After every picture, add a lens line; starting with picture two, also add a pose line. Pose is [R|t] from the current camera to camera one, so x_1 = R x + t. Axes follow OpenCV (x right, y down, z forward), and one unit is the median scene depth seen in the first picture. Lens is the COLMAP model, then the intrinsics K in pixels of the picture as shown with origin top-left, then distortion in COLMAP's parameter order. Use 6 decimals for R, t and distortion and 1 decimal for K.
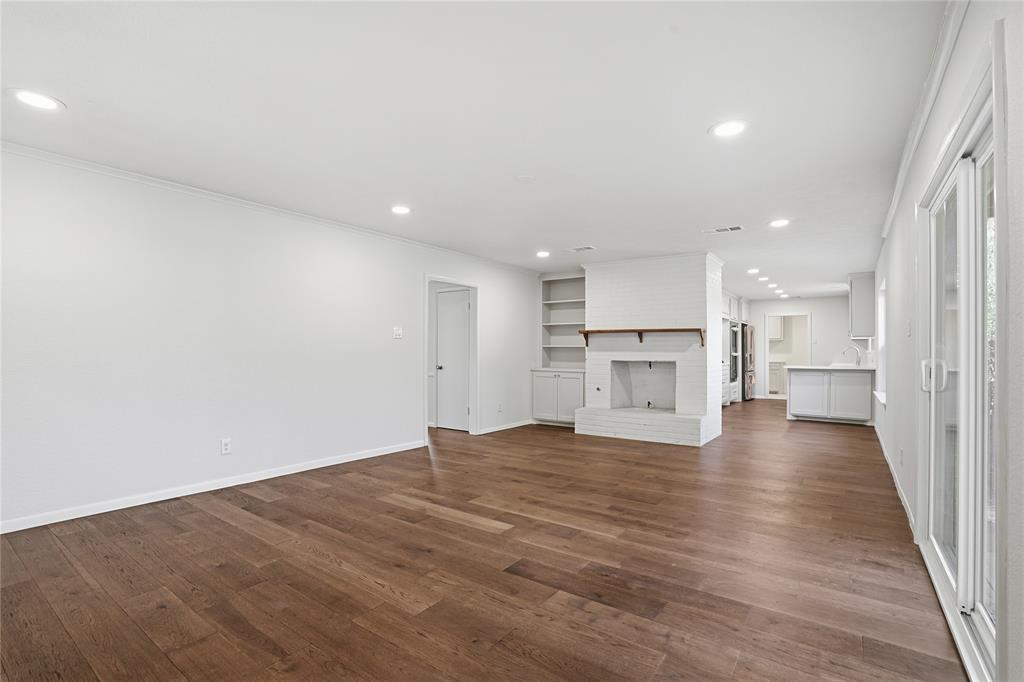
lens RADIAL K [[476.5, 0, 508.4], [0, 476.5, 349.3], [0, 0, 1]] dist [-0.058566, 0.018592]
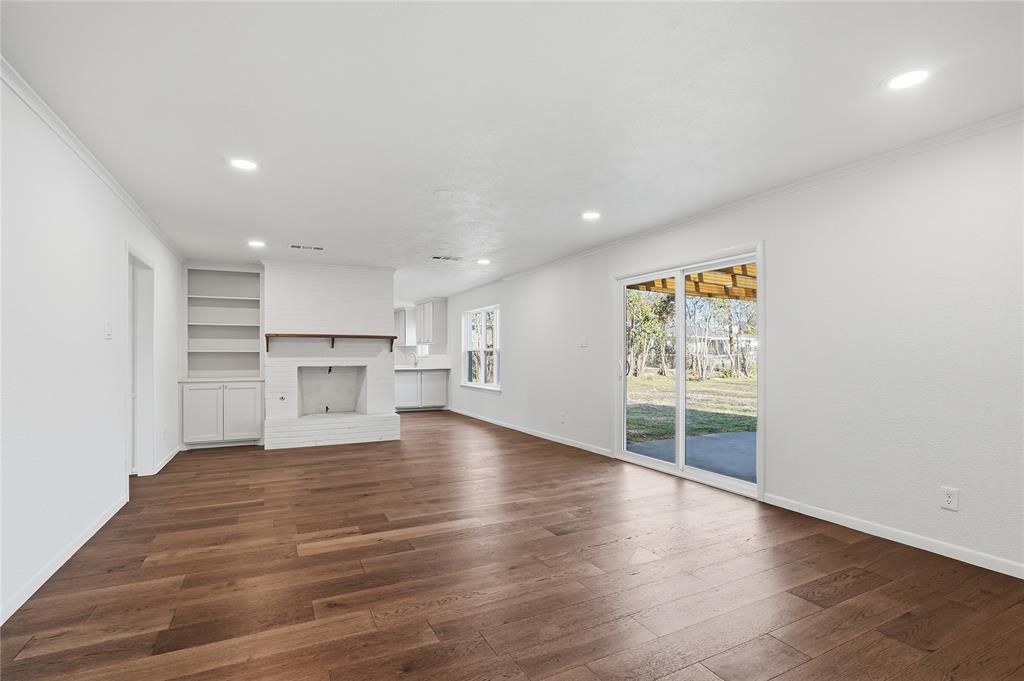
lens RADIAL K [[476.5, 0, 508.4], [0, 476.5, 348.8], [0, 0, 1]] dist [-0.058566, 0.018592]
pose [[0.460590, 0.009170, 0.887566, -0.409872], [-0.001702, 0.999954, -0.009449, -0.003509], [-0.887611, 0.002841, 0.460584, 0.187888]]
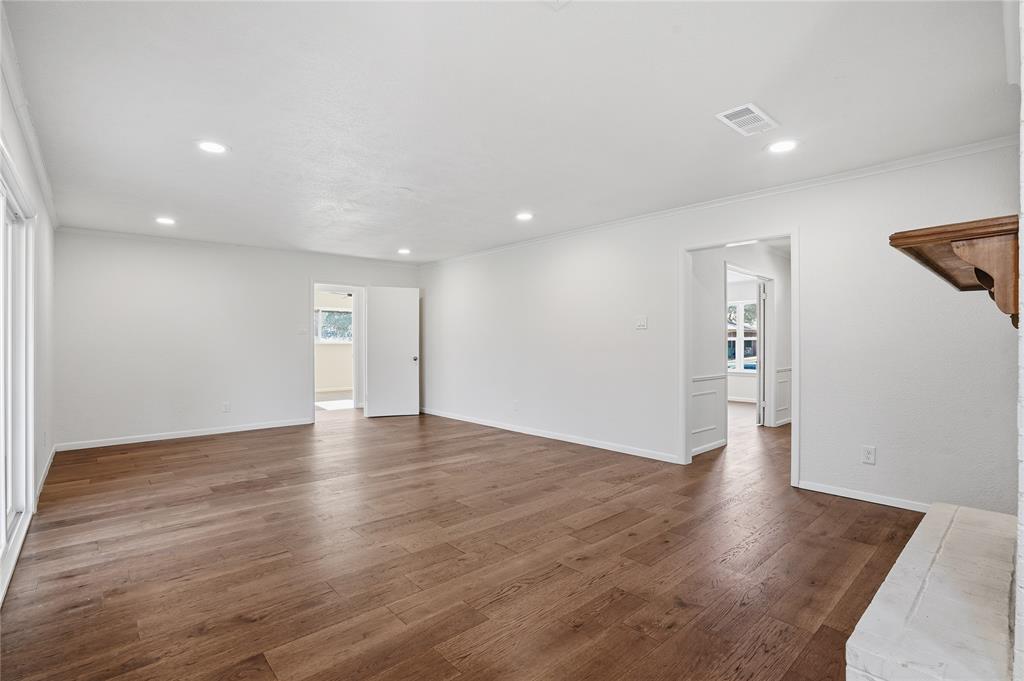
lens RADIAL K [[476.5, 0, 508.4], [0, 476.5, 348.8], [0, 0, 1]] dist [-0.058566, 0.018592]
pose [[-0.204054, 0.006530, -0.978938, 0.536070], [0.010103, 0.999939, 0.004564, 0.005430], [0.978908, -0.008959, -0.204107, 0.725774]]
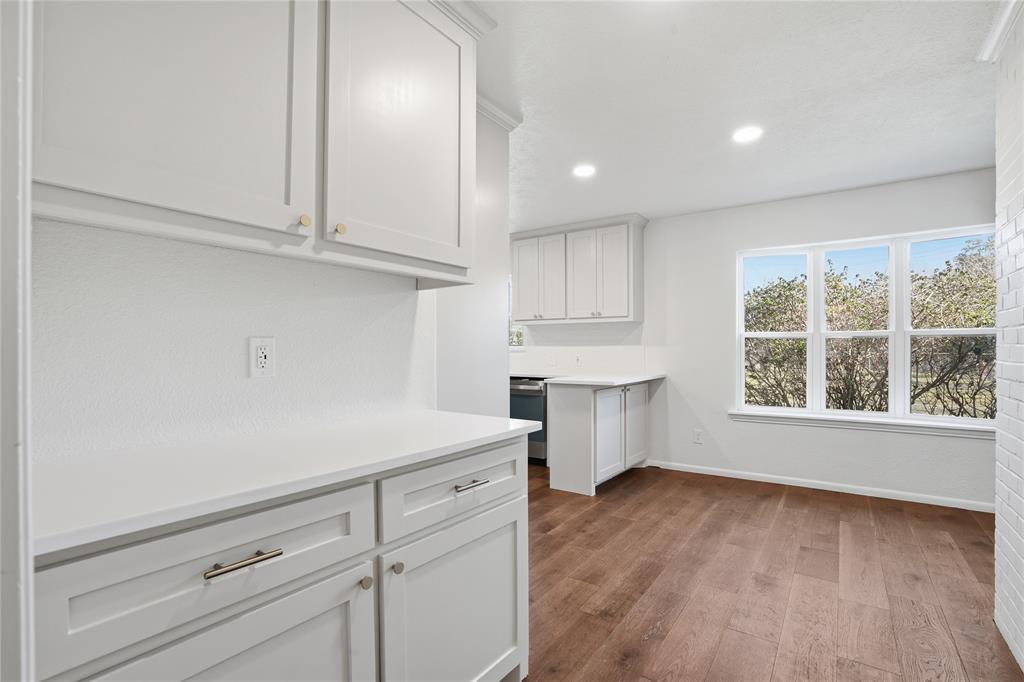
lens RADIAL K [[476.5, 0, 508.4], [0, 476.5, 349.3], [0, 0, 1]] dist [-0.058566, 0.018592]
pose [[-0.010292, 0.001488, 0.999946, 0.154126], [-0.003021, 0.999994, -0.001519, 0.008274], [-0.999942, -0.003036, -0.010287, 1.243135]]
